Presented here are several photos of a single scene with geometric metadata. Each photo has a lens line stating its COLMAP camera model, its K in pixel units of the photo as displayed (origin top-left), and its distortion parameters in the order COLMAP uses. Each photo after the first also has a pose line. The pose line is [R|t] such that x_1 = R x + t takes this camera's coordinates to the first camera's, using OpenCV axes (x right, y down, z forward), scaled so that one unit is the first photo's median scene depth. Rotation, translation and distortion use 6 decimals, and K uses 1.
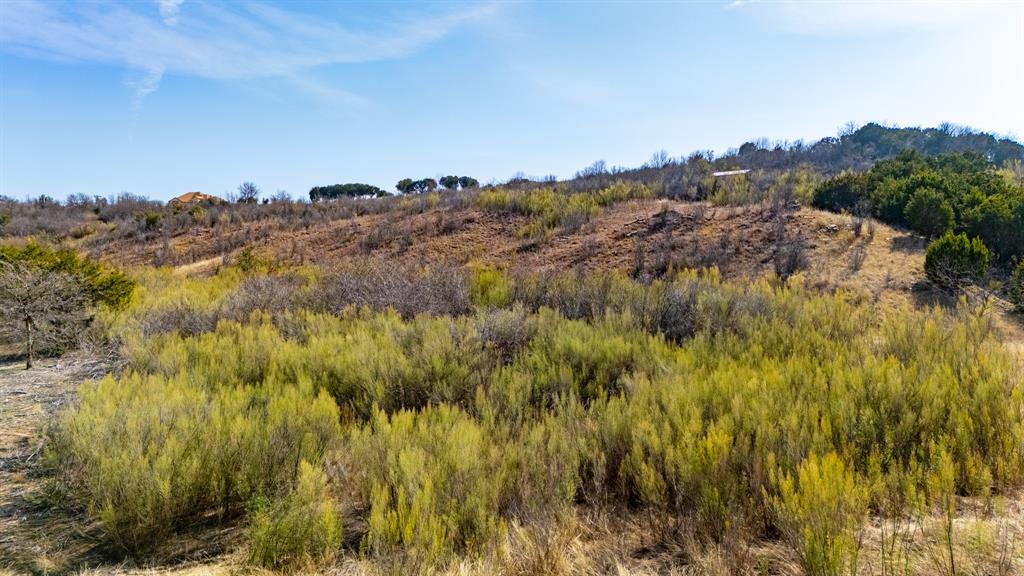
lens RADIAL K [[754.4, 0, 515.8], [0, 754.4, 286.9], [0, 0, 1]] dist [0.045054, -0.017797]
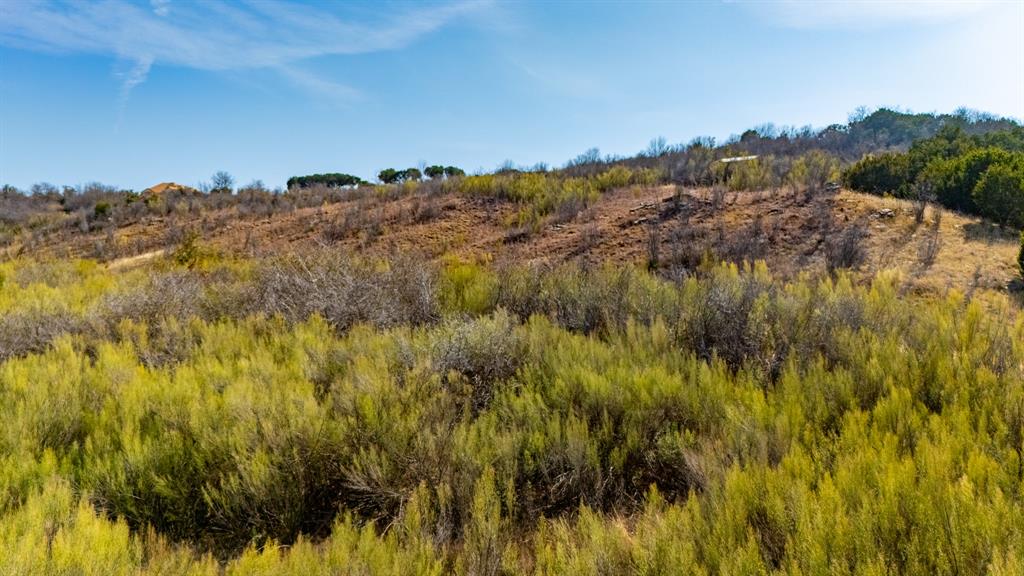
lens RADIAL K [[754.4, 0, 513.3], [0, 754.4, 287.0], [0, 0, 1]] dist [0.045054, -0.017797]
pose [[0.999936, 0.001631, 0.011170, 0.002558], [-0.001706, 0.999976, 0.006739, -0.001513], [-0.011159, -0.006758, 0.999915, 0.111206]]
